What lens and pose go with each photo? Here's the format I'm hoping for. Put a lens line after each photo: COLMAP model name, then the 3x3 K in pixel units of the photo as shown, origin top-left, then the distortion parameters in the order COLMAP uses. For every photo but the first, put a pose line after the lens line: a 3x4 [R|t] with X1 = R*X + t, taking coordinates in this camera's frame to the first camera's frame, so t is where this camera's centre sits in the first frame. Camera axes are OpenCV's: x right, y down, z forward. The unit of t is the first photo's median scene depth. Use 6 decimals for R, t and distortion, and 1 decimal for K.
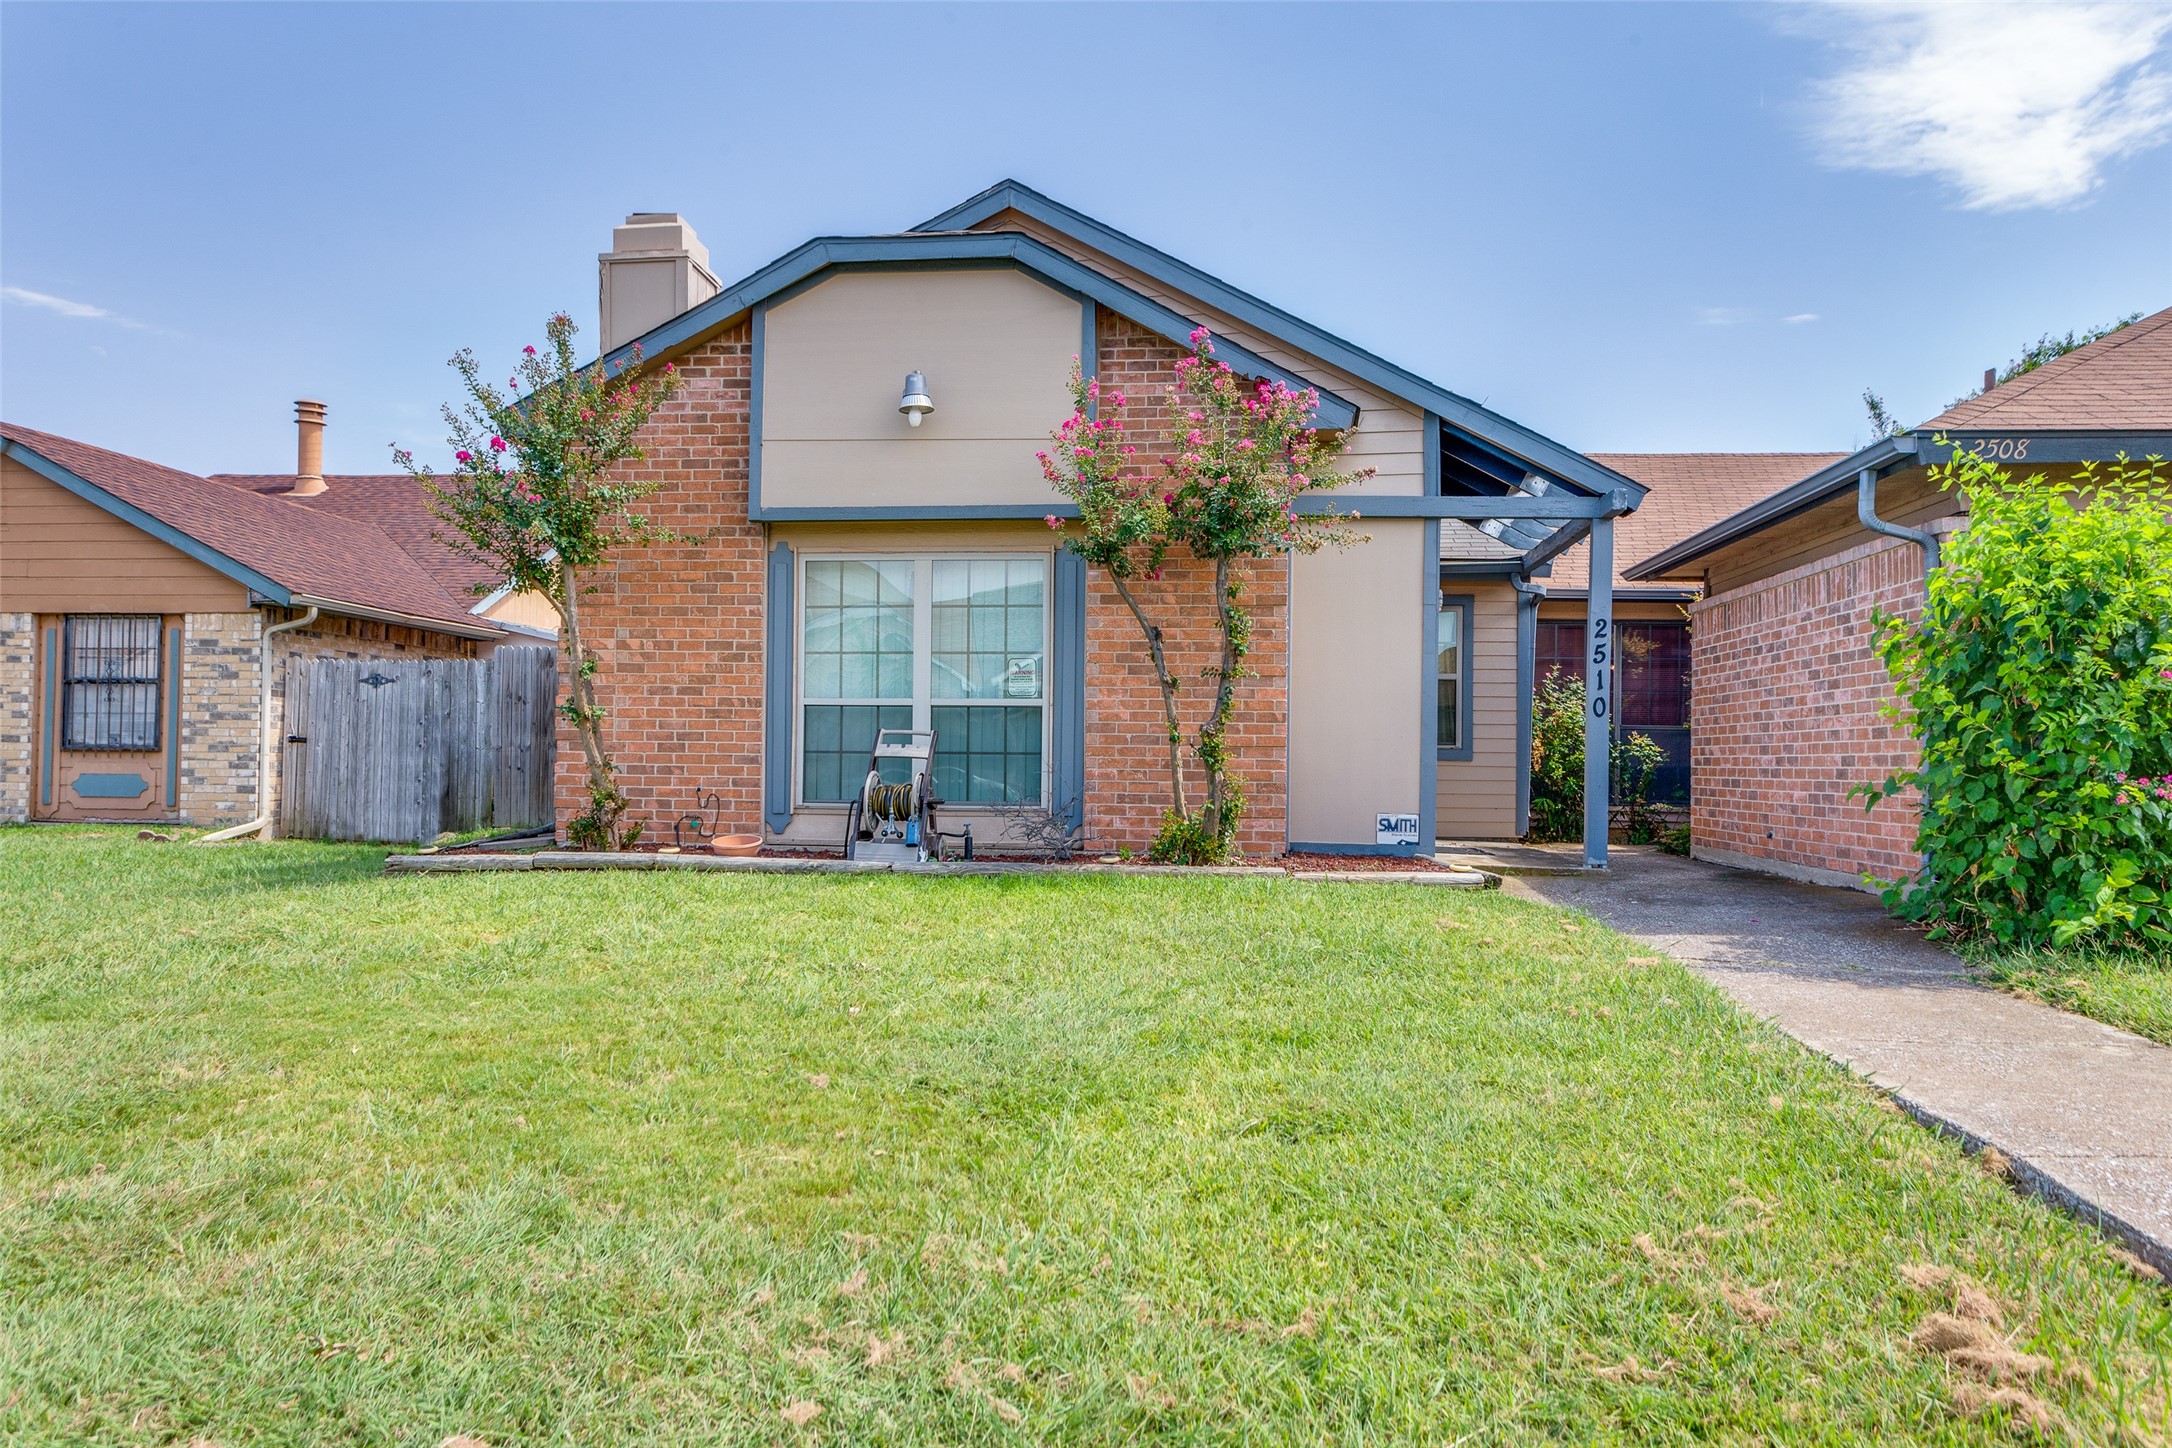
lens RADIAL K [[1137.8, 0, 1086.0], [0, 1137.8, 724.0], [0, 0, 1]] dist [0.001718, 0.000855]
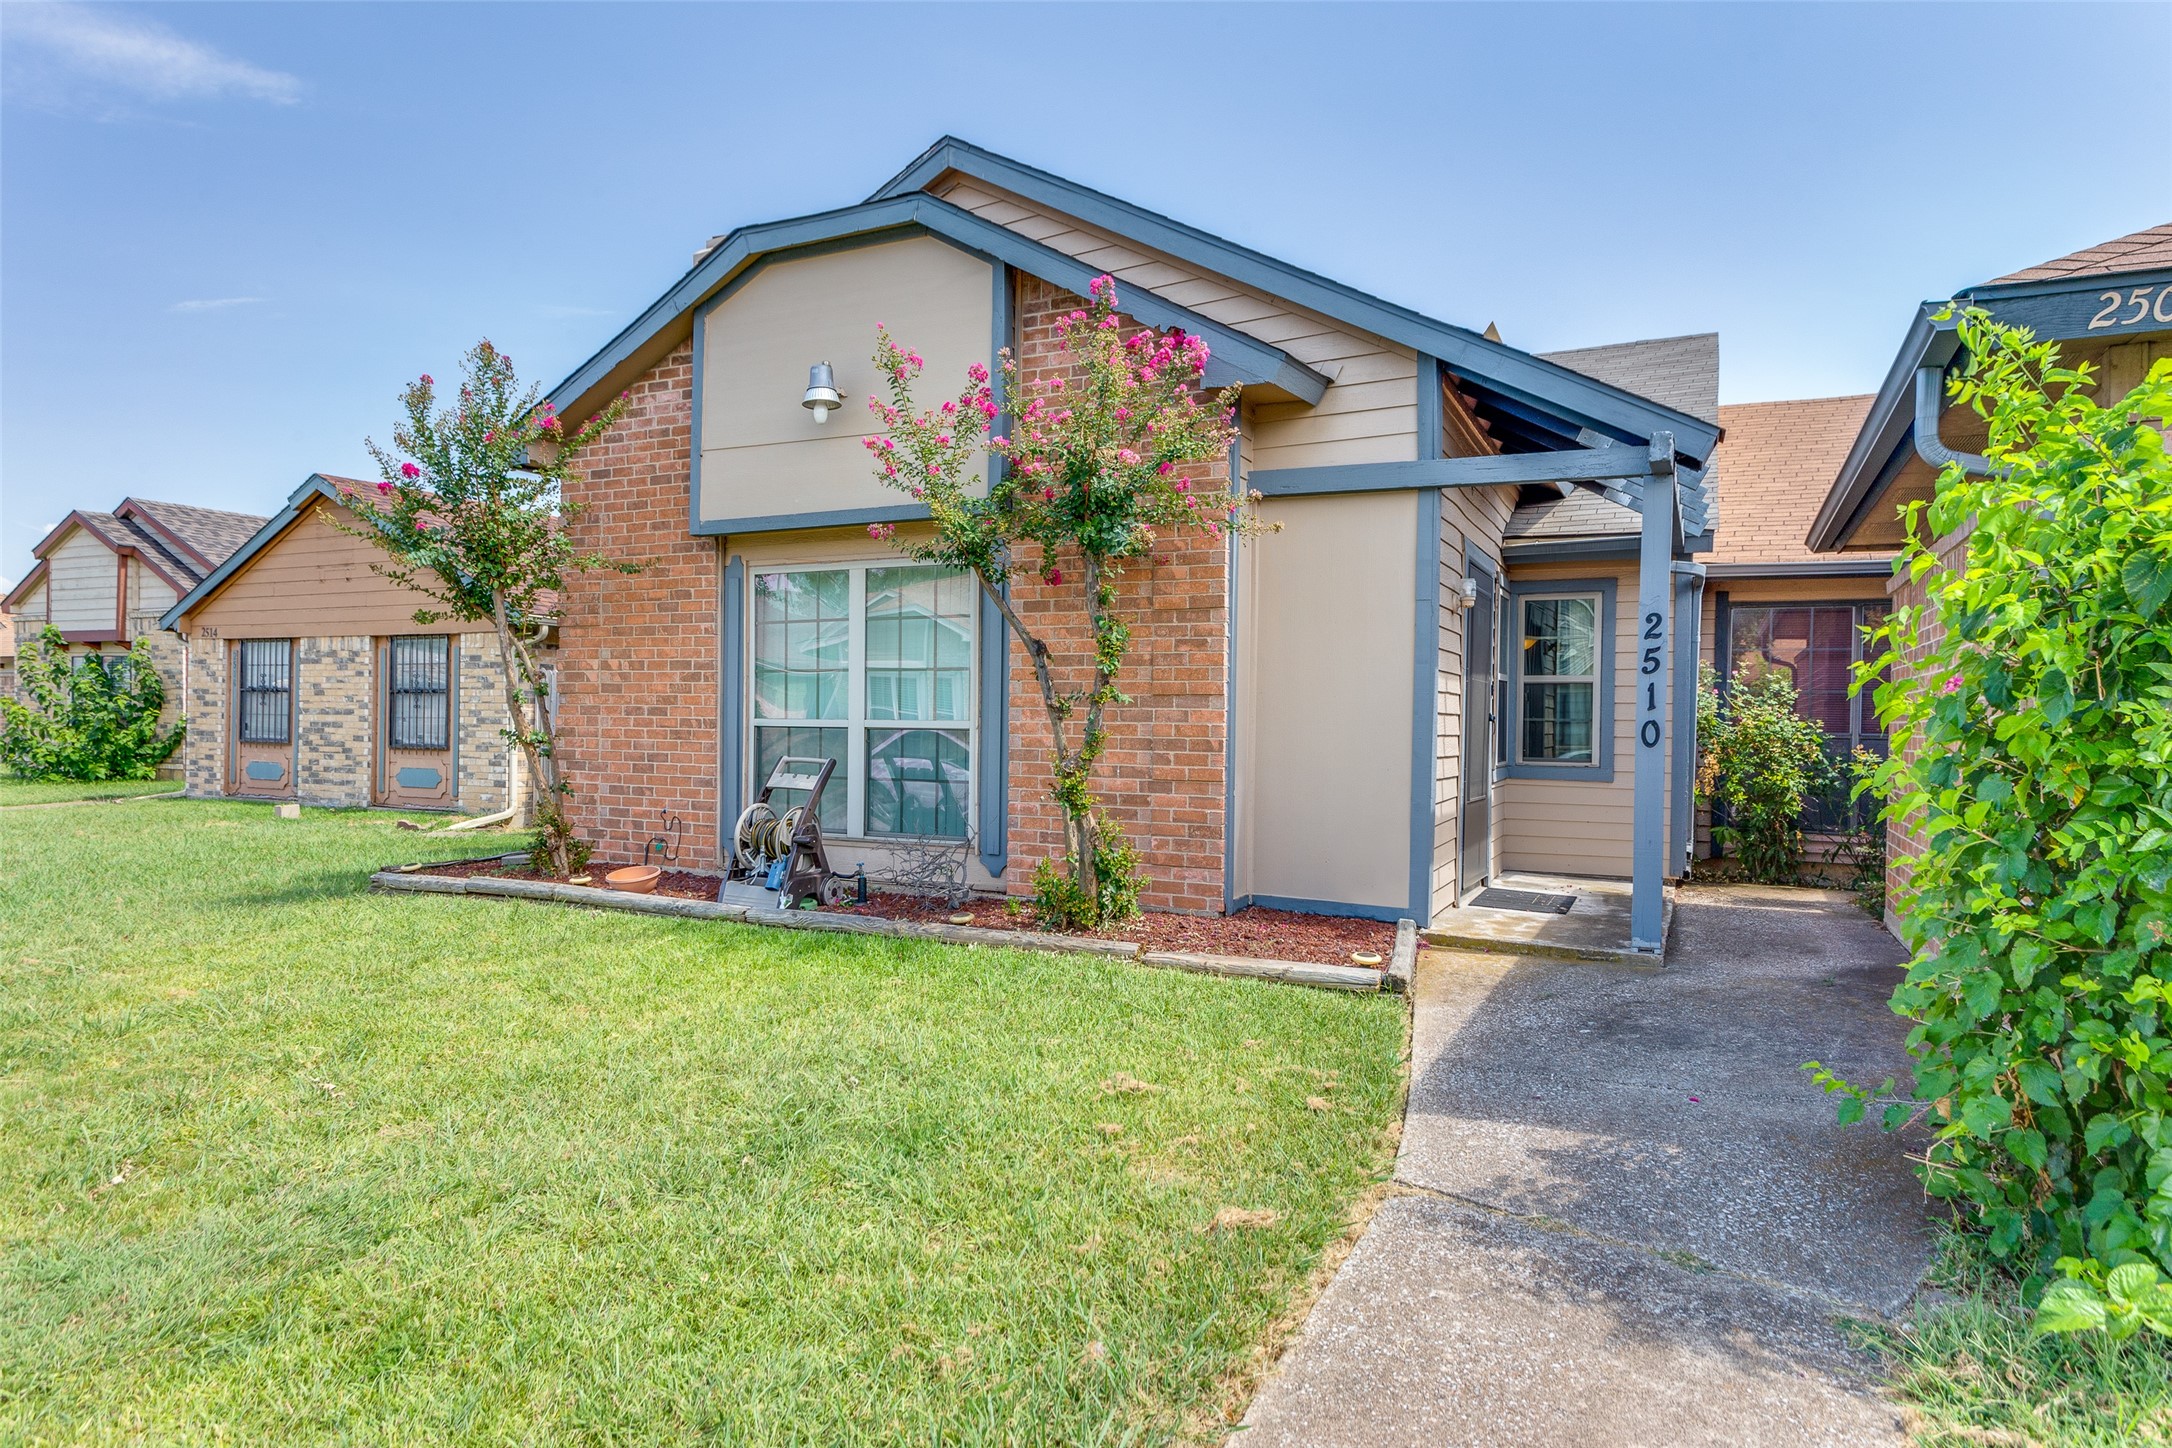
lens RADIAL K [[1082.3, 0, 1087.0], [0, 1082.3, 733.4], [0, 0, 1]] dist [-0.008398, 0.010700]
pose [[0.957863, 0.002483, -0.287215, 0.280678], [0.004106, 0.999742, 0.022337, -0.029706], [0.287196, -0.022575, 0.957606, 0.211531]]
